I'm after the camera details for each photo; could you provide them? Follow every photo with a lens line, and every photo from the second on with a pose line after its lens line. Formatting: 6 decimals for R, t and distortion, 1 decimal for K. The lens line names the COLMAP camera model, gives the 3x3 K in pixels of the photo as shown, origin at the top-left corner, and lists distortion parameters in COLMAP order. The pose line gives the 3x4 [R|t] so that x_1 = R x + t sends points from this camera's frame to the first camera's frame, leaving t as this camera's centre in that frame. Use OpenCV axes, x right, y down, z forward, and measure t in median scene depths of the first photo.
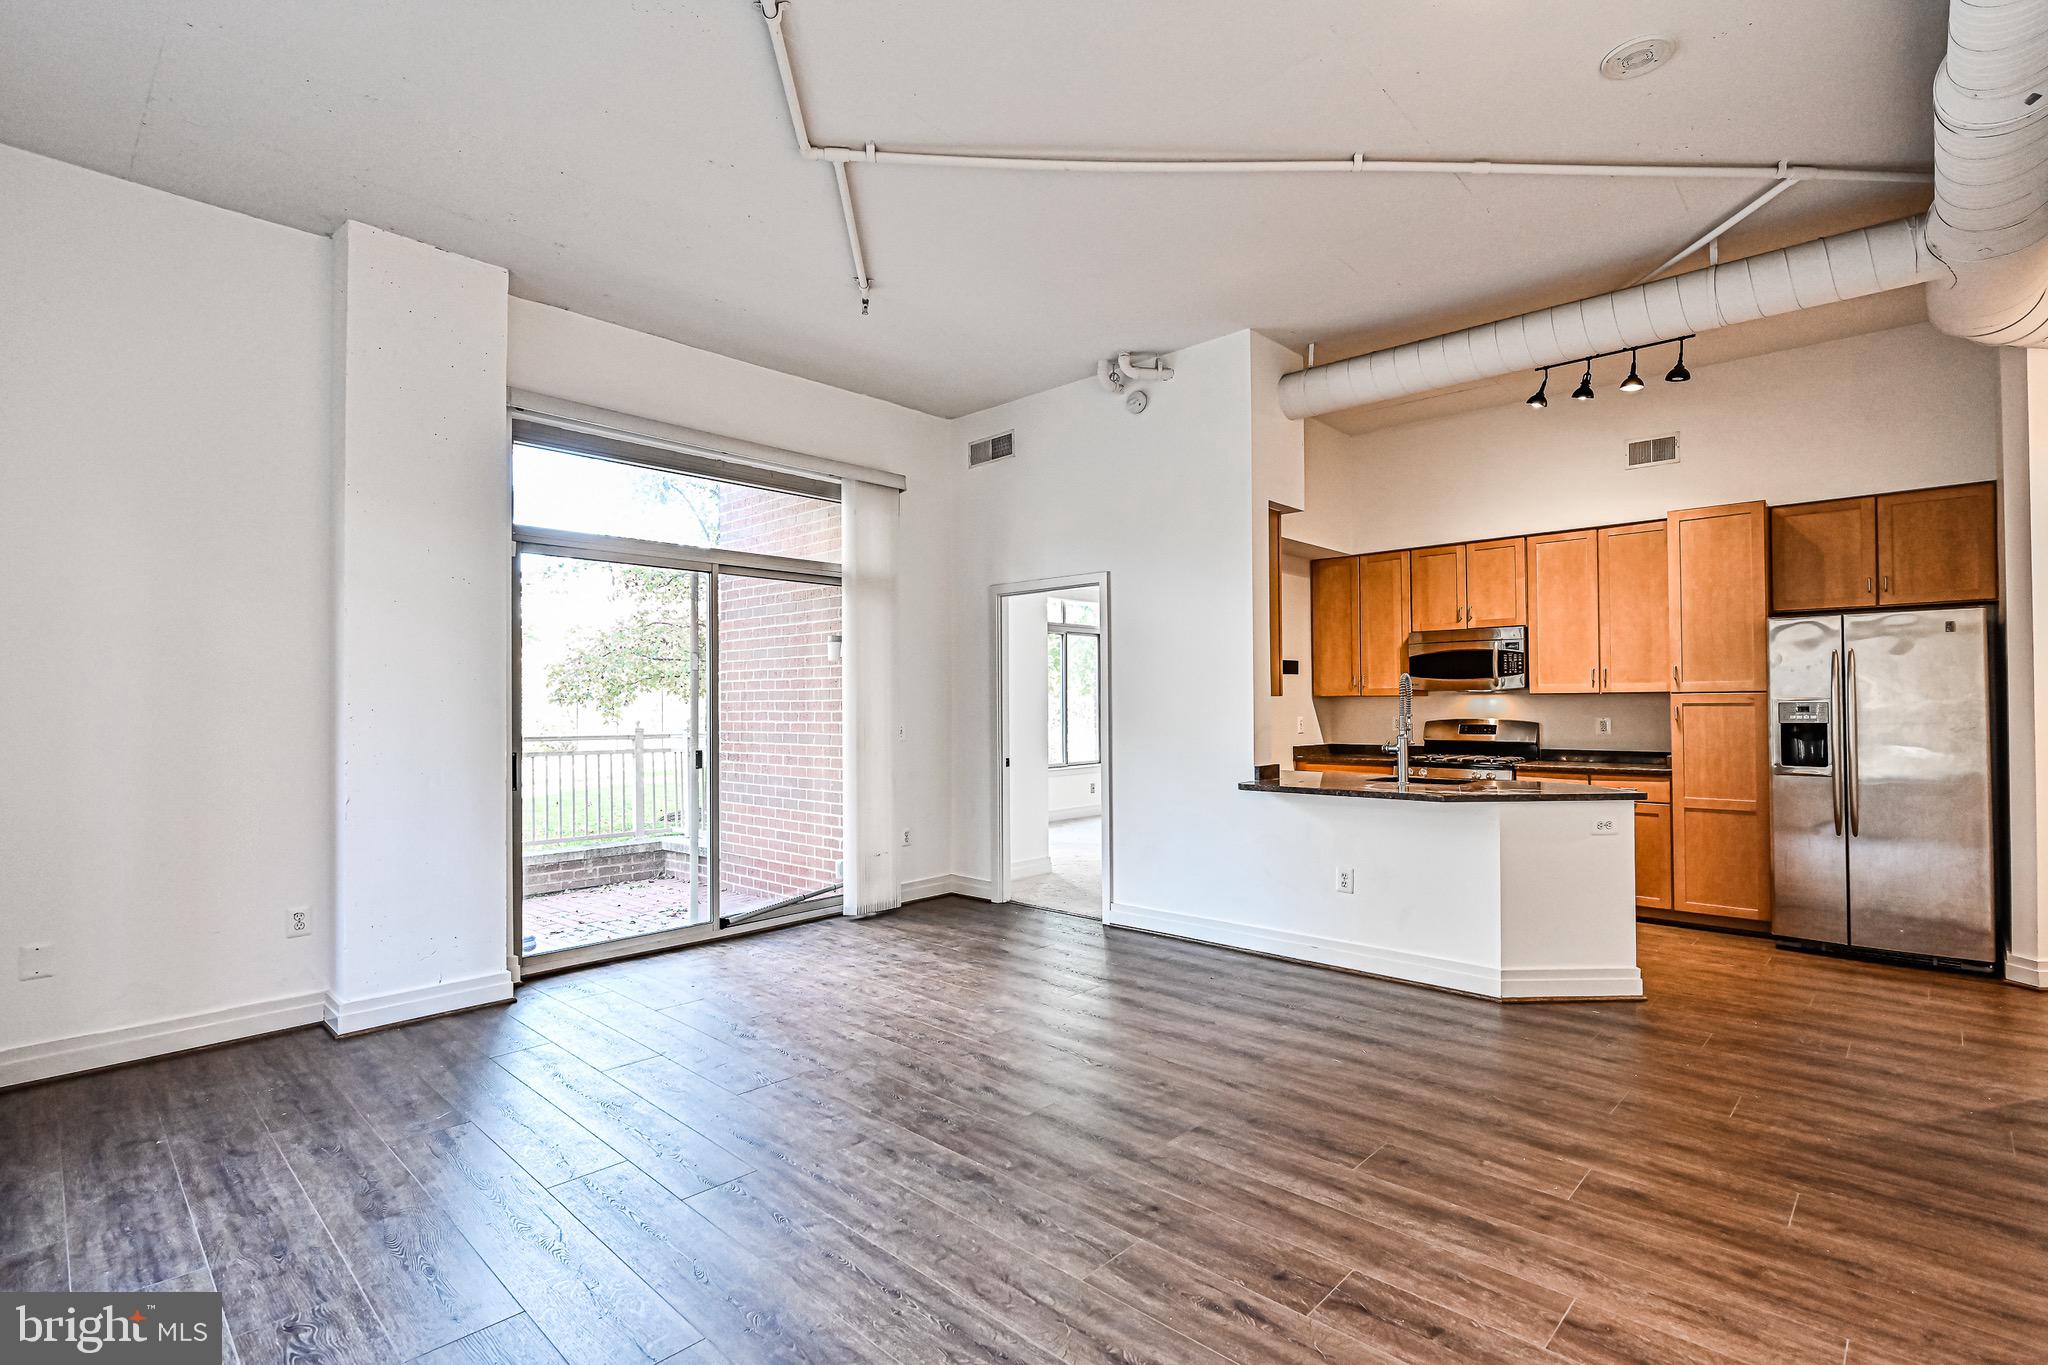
lens RADIAL K [[953.5, 0, 1017.9], [0, 953.5, 691.2], [0, 0, 1]] dist [-0.001045, 0.000042]
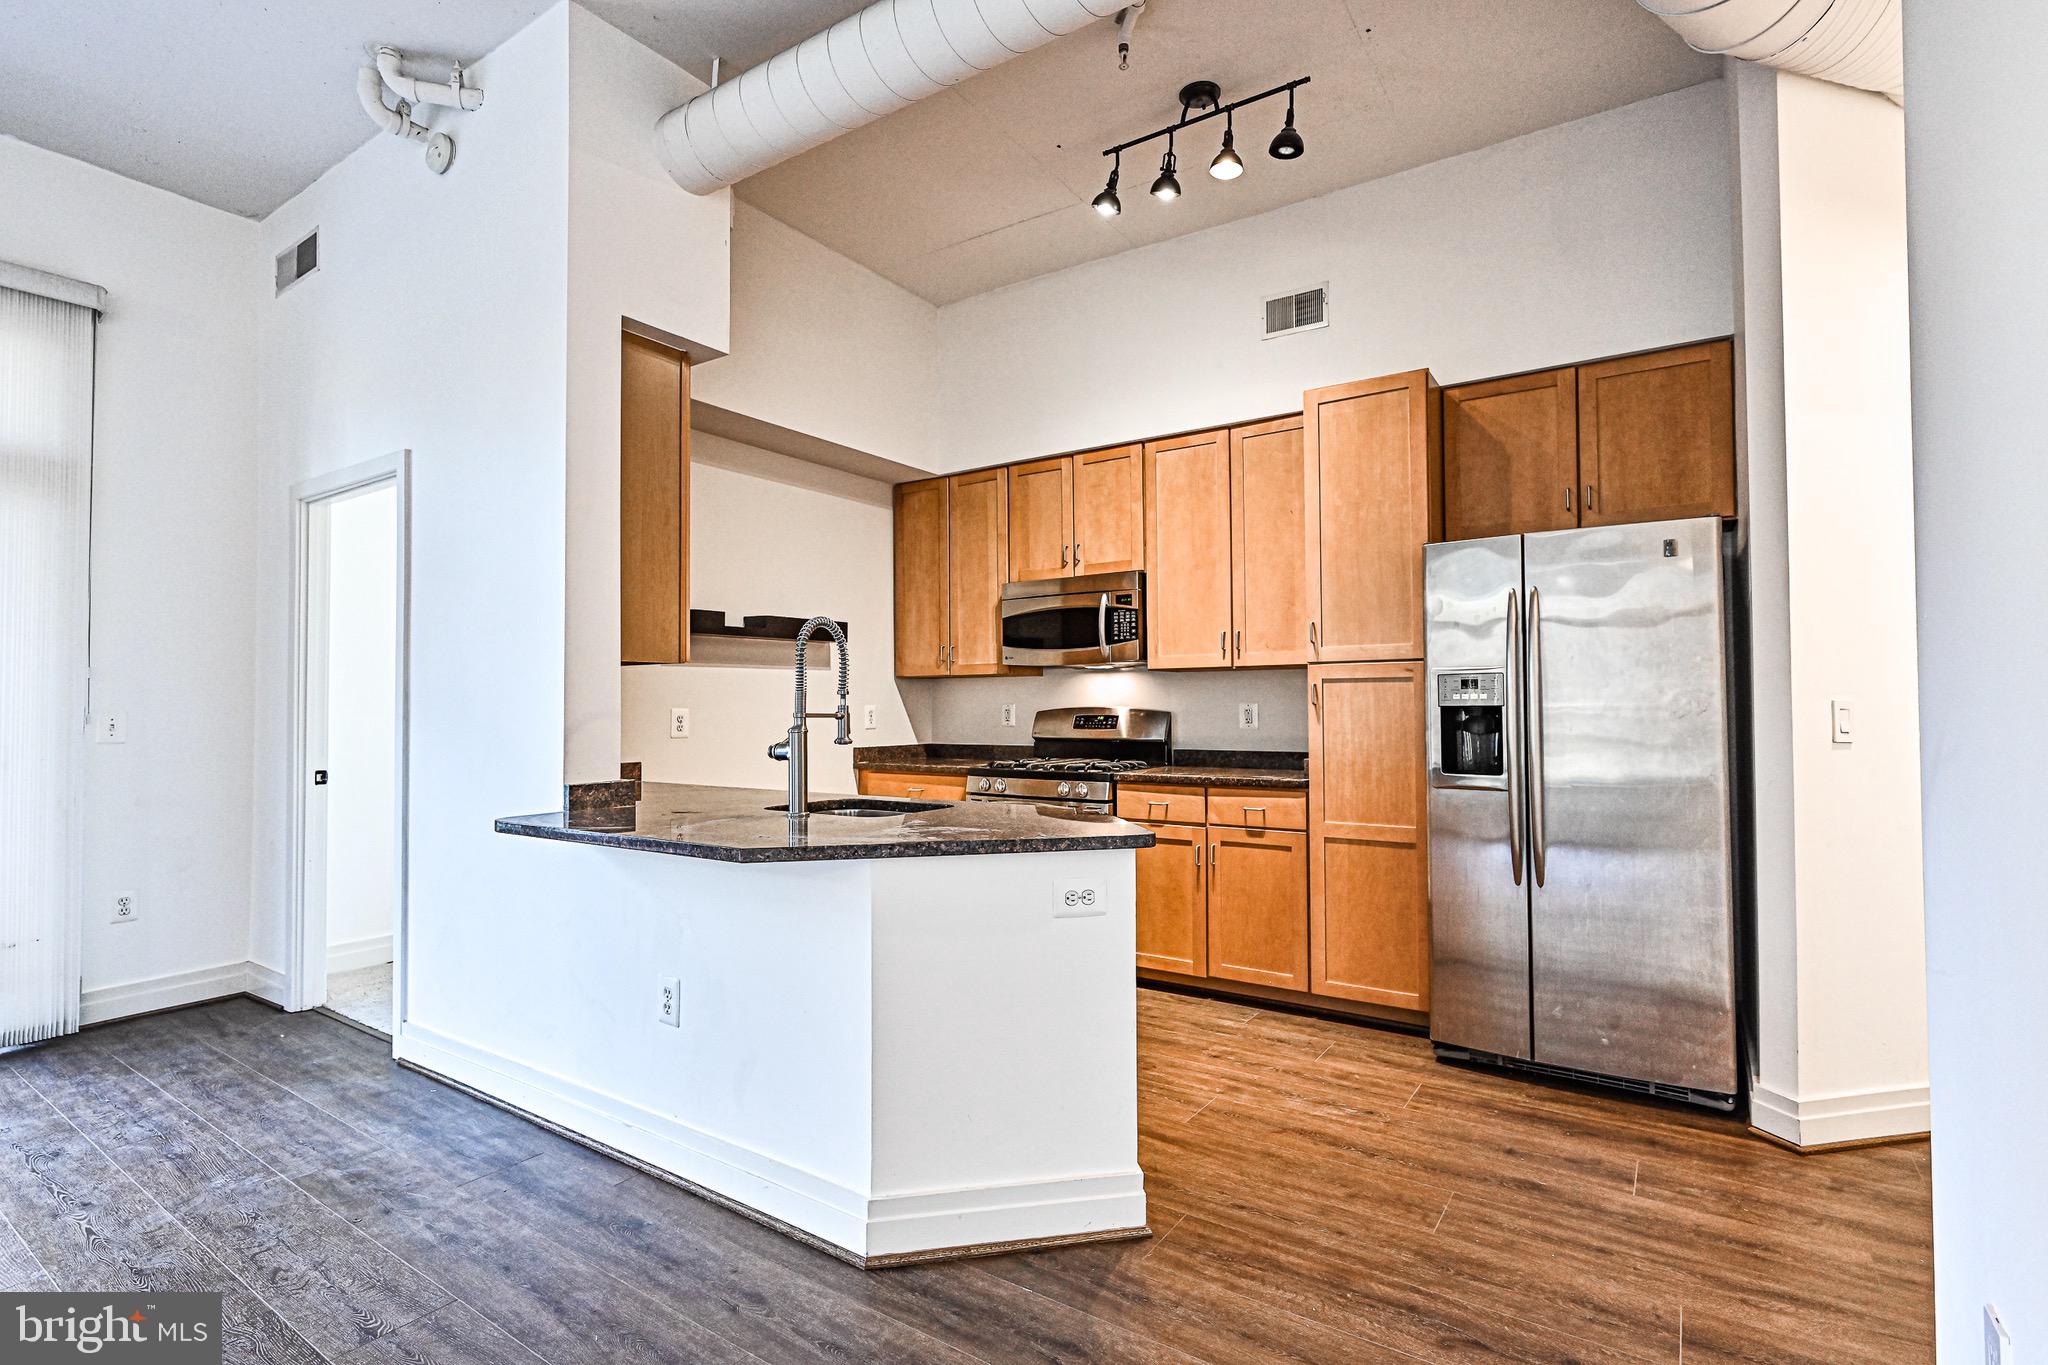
lens RADIAL K [[961.6, 0, 1024.0], [0, 961.6, 682.5], [0, 0, 1]] dist [-0.001265, -0.000139]
pose [[0.986625, 0.004288, 0.162949, 0.396379], [-0.002484, 0.999933, -0.011276, 0.023997], [-0.162987, 0.010721, 0.986570, 0.387997]]
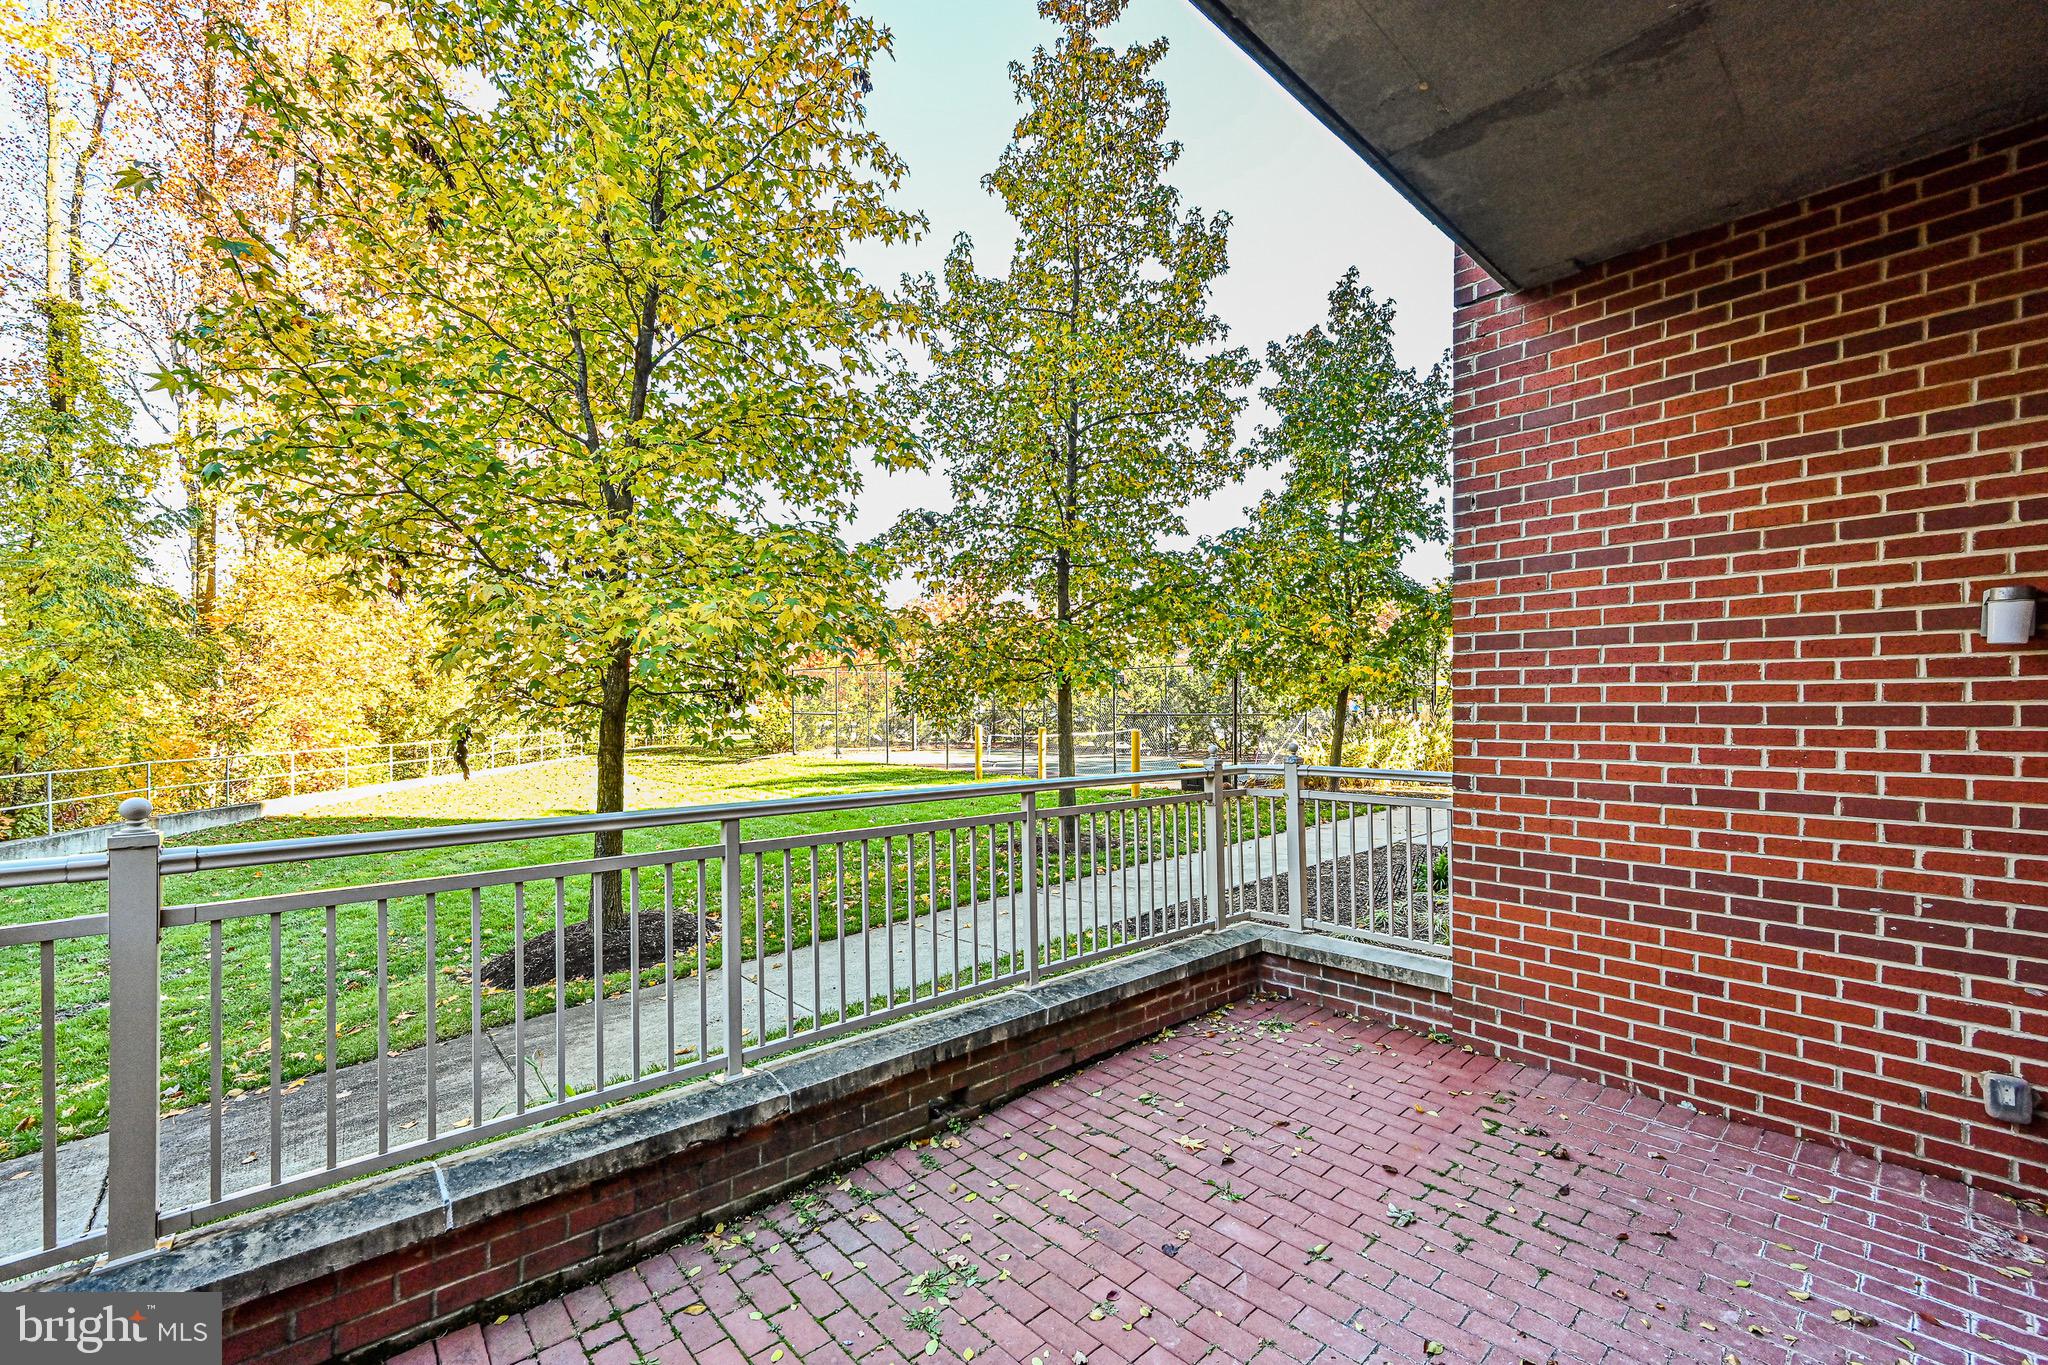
lens RADIAL K [[834.7, 0, 1021.6], [0, 834.7, 703.1], [0, 0, 1]] dist [-0.000537, -0.000008]
pose [[0.996409, 0.004665, -0.084538, -0.782540], [-0.003403, 0.999881, 0.015073, -0.010566], [0.084598, -0.014731, 0.996306, 0.702637]]
